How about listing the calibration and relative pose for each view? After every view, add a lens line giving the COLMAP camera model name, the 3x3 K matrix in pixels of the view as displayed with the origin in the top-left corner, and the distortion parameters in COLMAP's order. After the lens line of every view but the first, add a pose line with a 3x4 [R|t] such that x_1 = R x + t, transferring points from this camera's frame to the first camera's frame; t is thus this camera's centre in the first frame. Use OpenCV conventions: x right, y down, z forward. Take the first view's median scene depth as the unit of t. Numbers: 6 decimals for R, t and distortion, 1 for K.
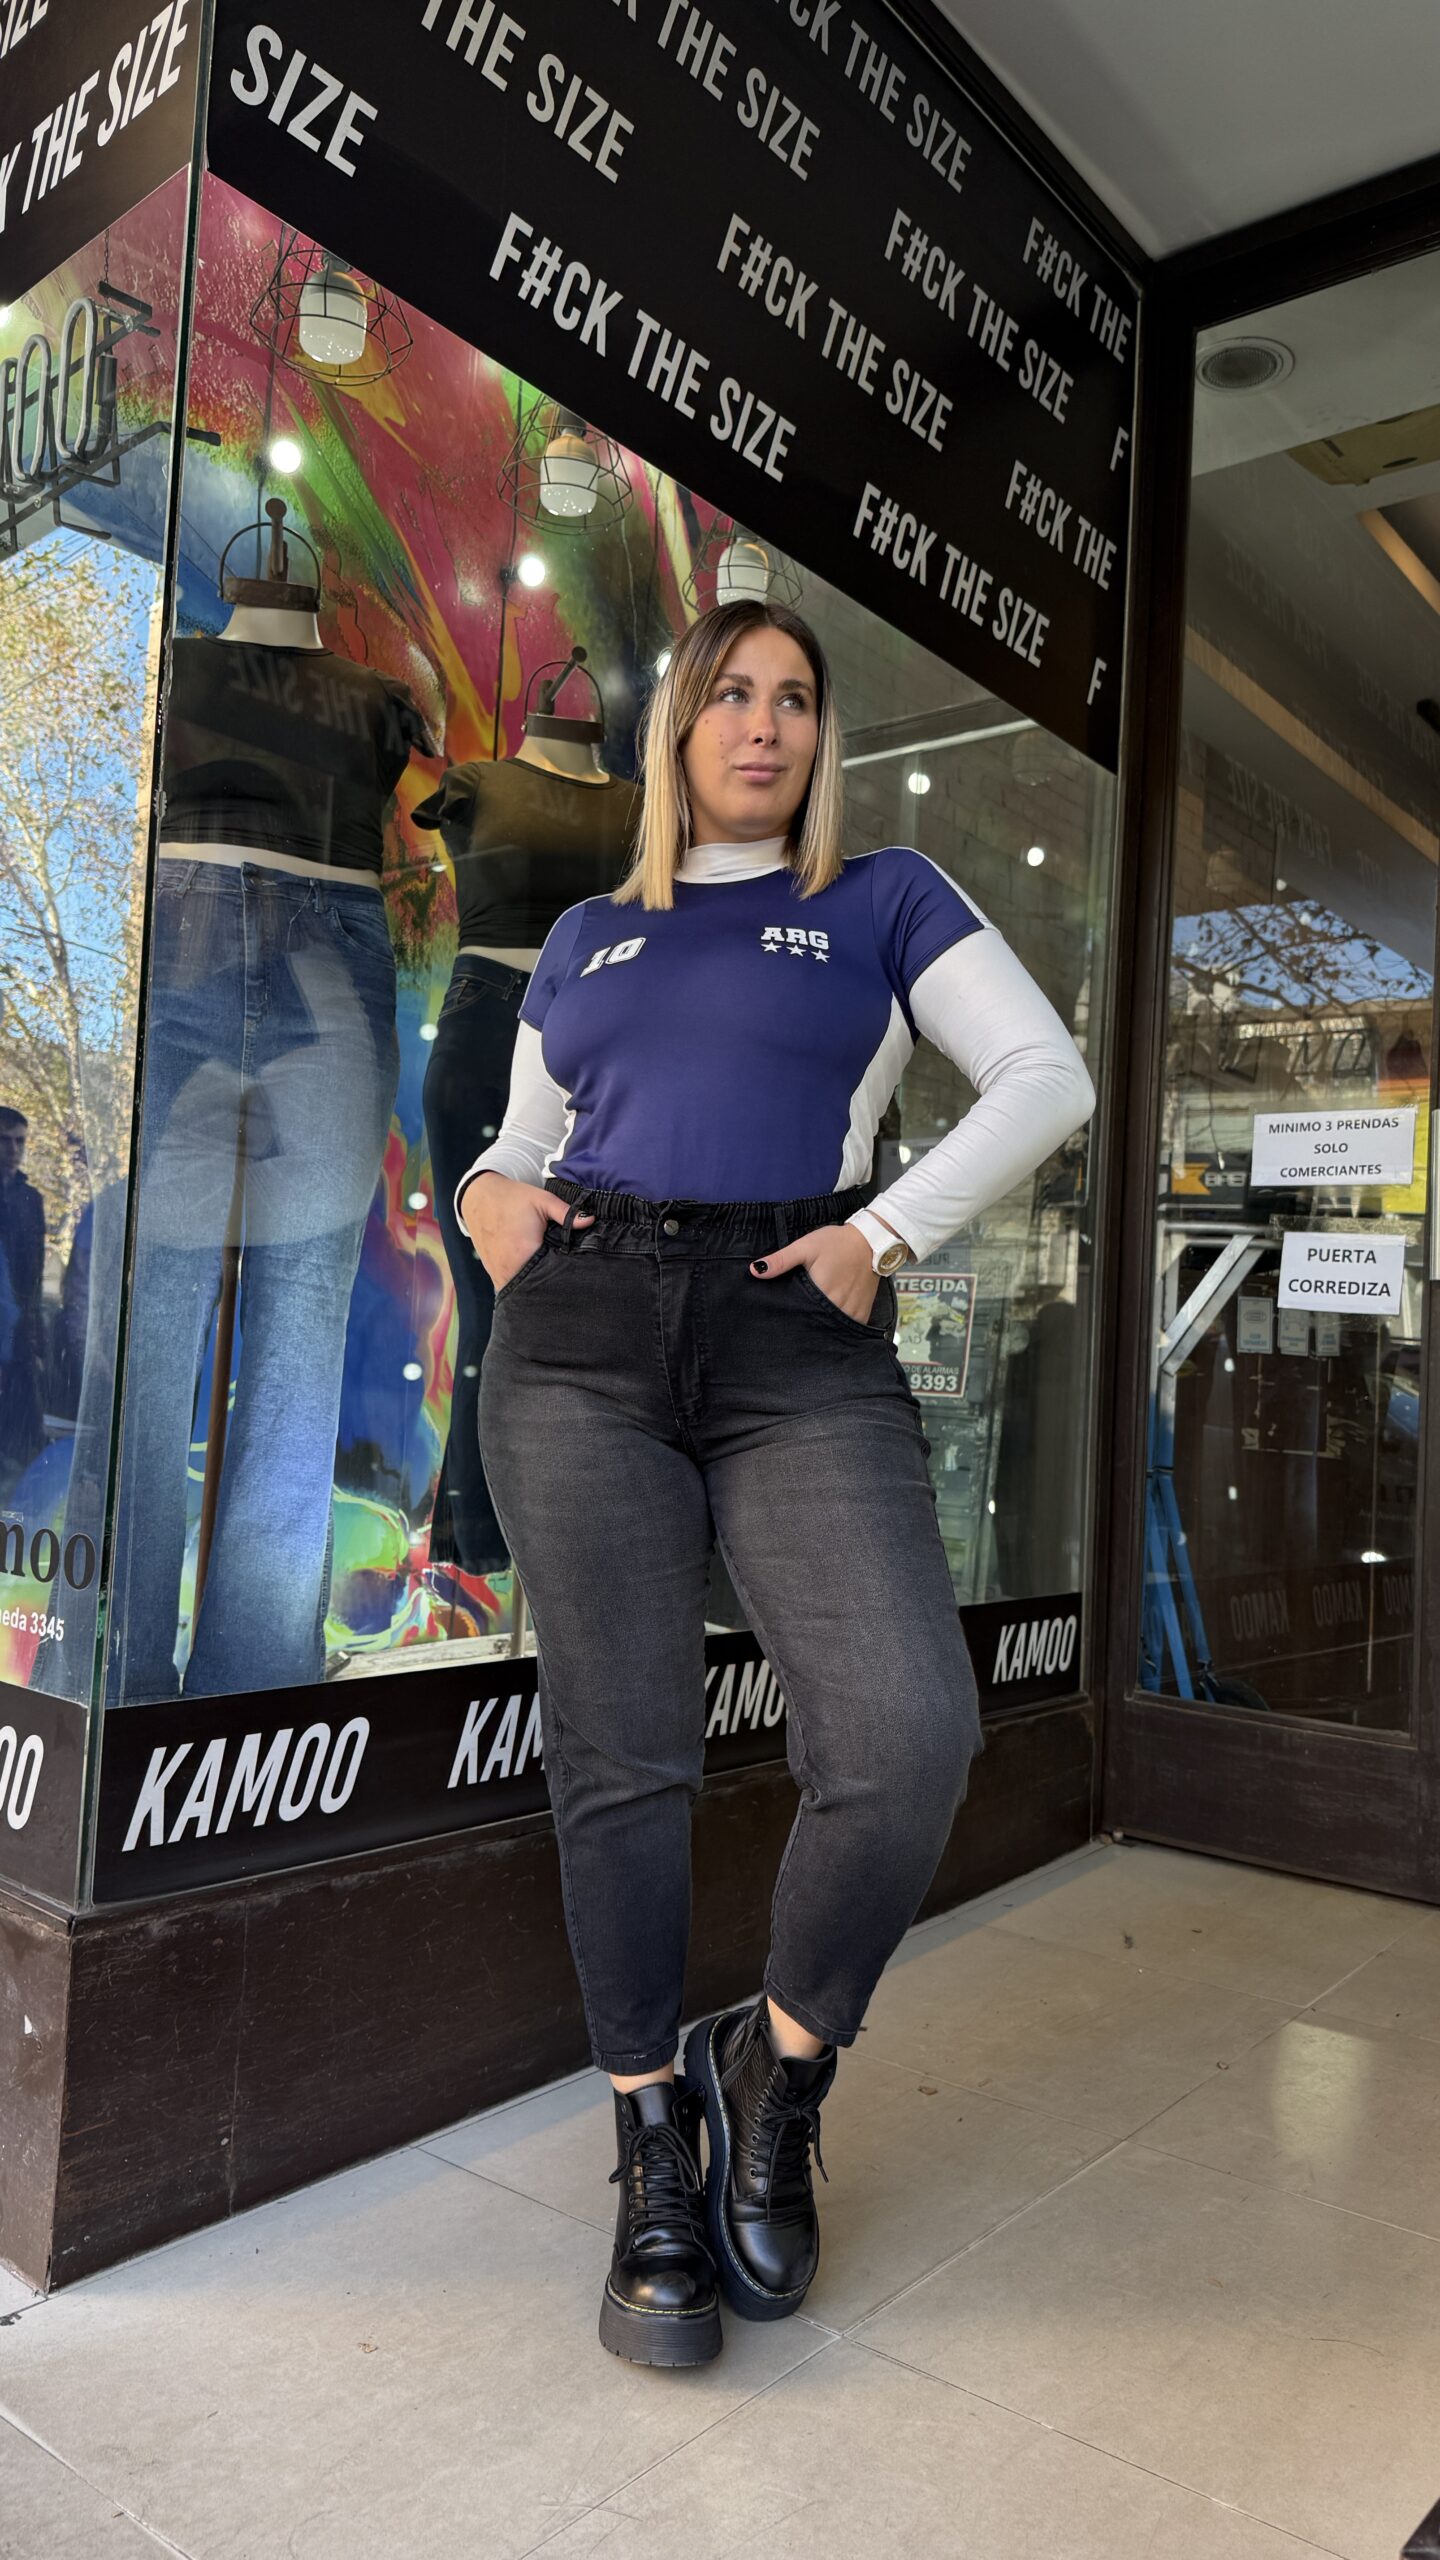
lens RADIAL K [[1815.8, 0, 700.0], [0, 1815.8, 1284.6], [0, 0, 1]] dist [0.033132, -0.050805]
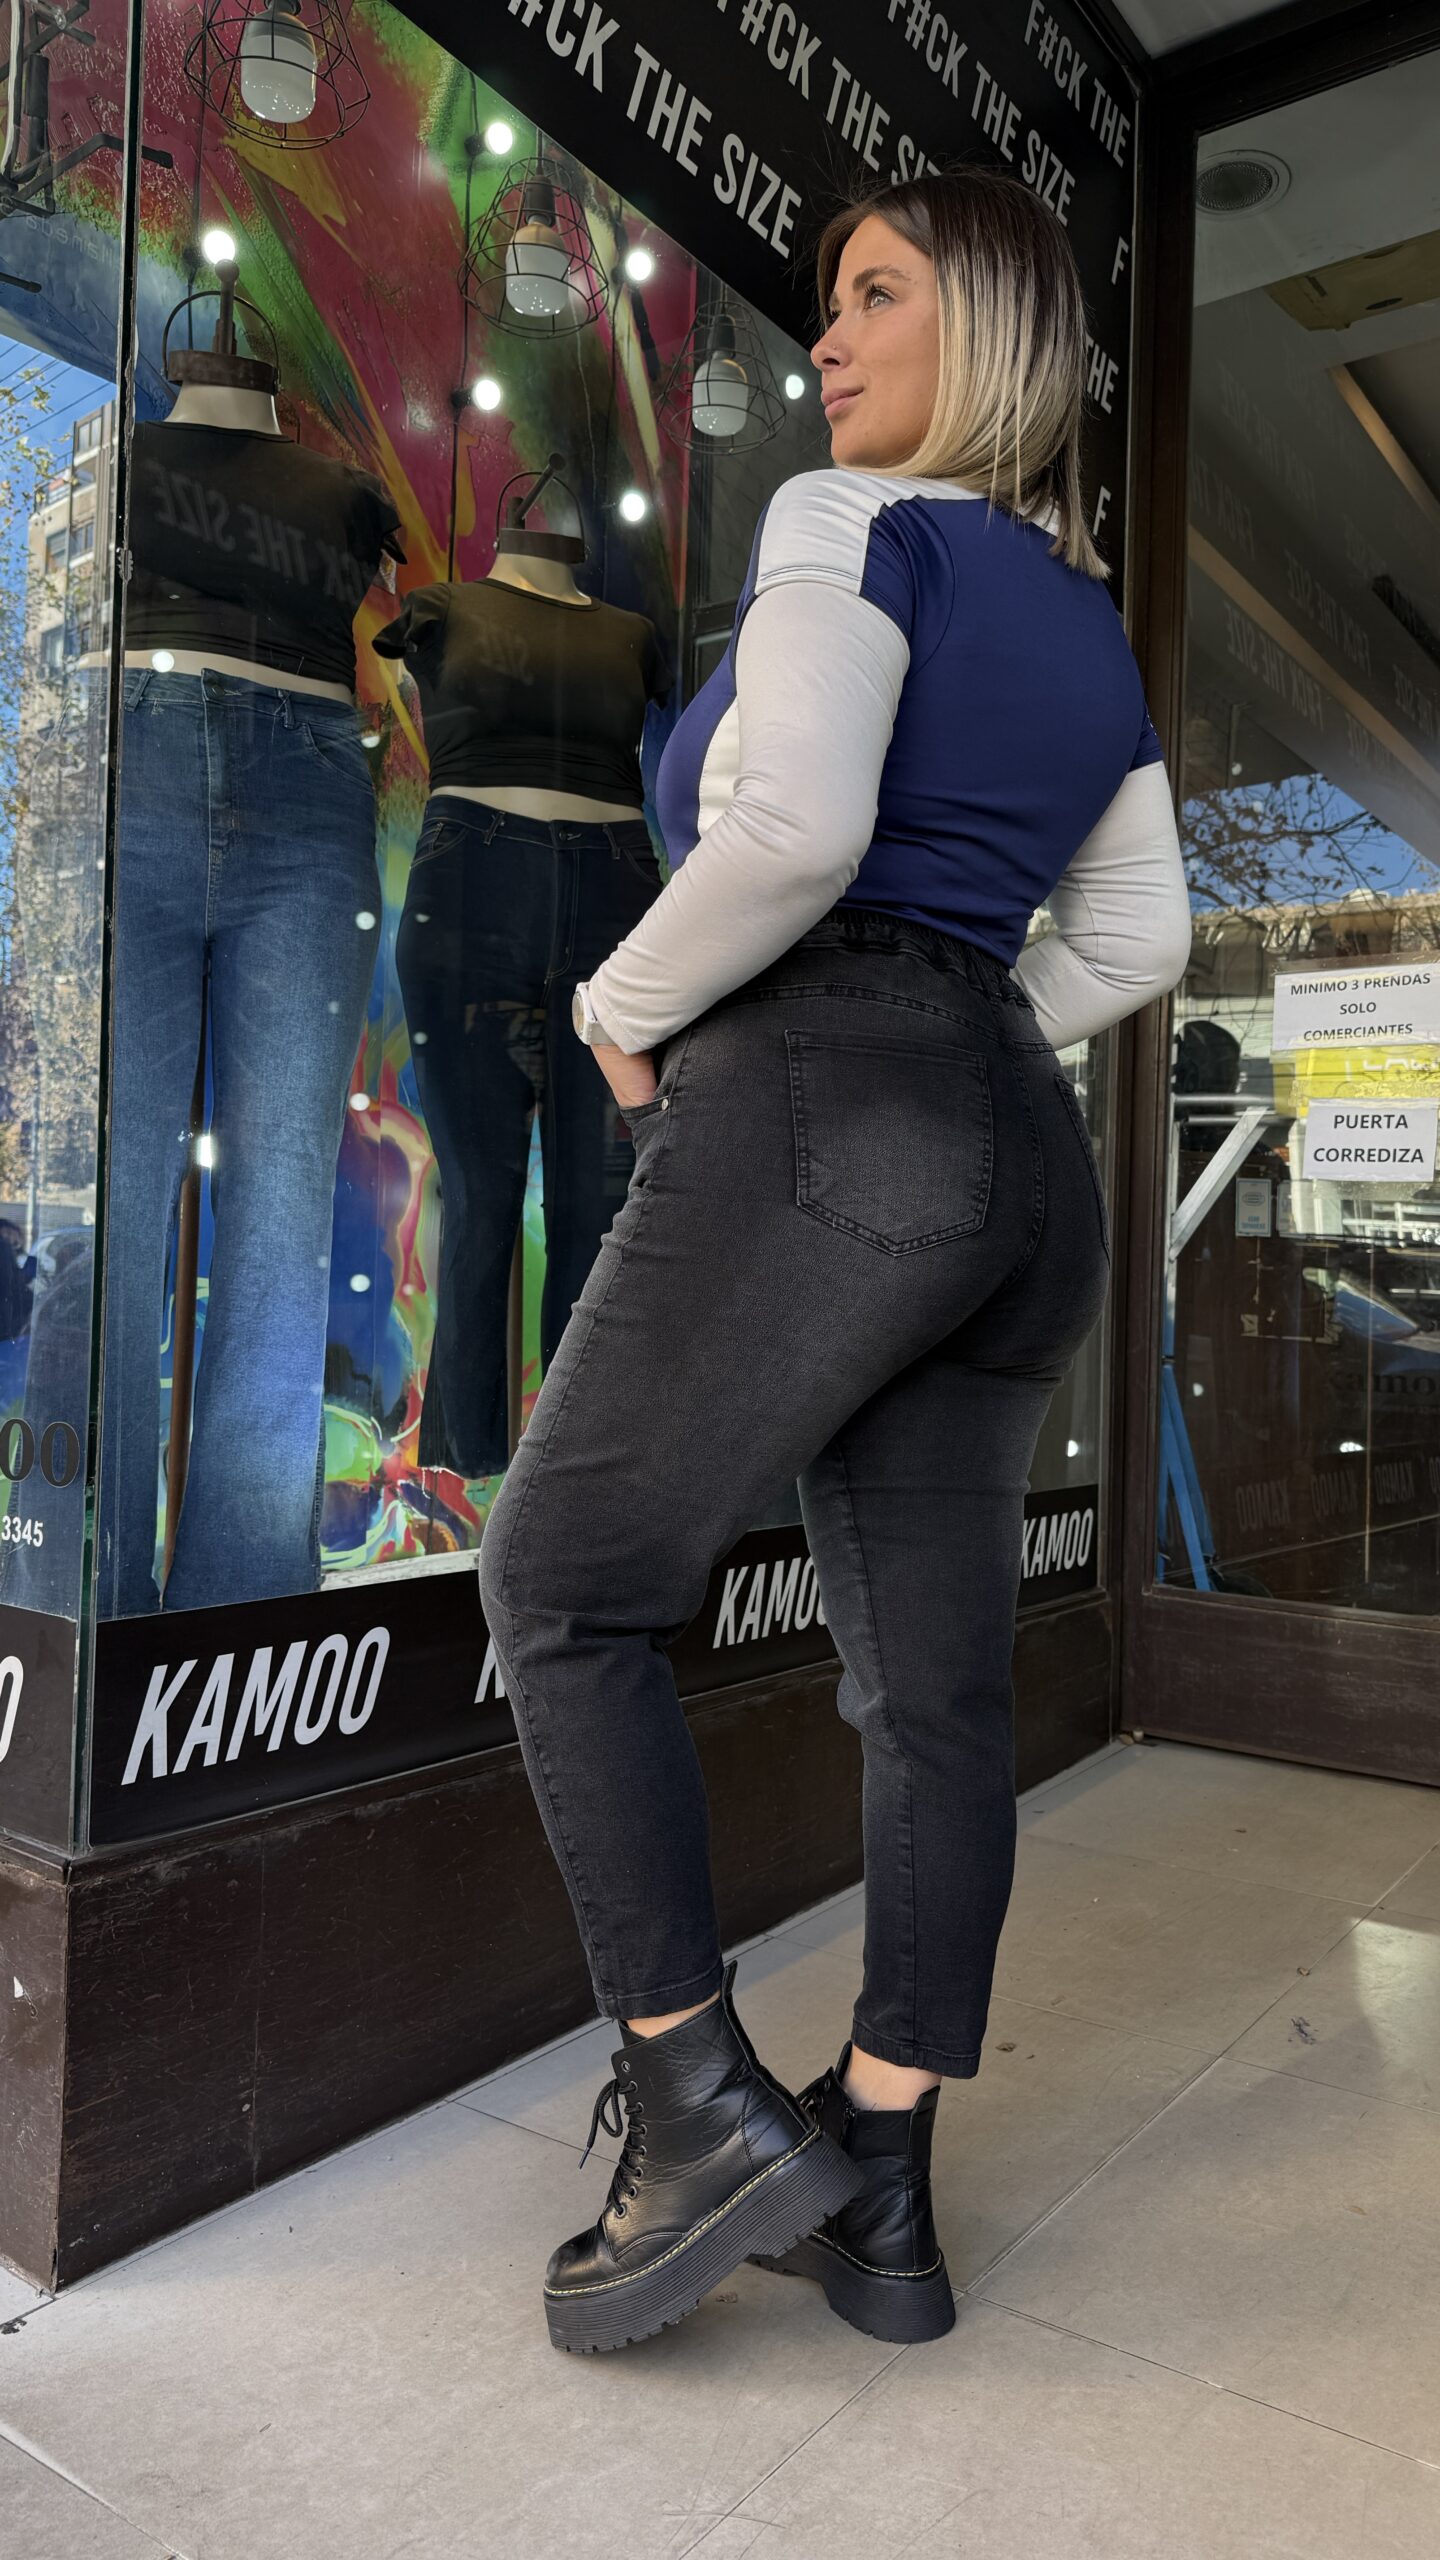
lens RADIAL K [[1815.8, 0, 712.9], [0, 1815.8, 1274.6], [0, 0, 1]] dist [0.033132, -0.050805]
pose [[0.998171, -0.021996, 0.056303, -0.057363], [0.020092, 0.999214, 0.034166, 0.031845], [-0.057011, -0.032972, 0.997829, 0.091580]]
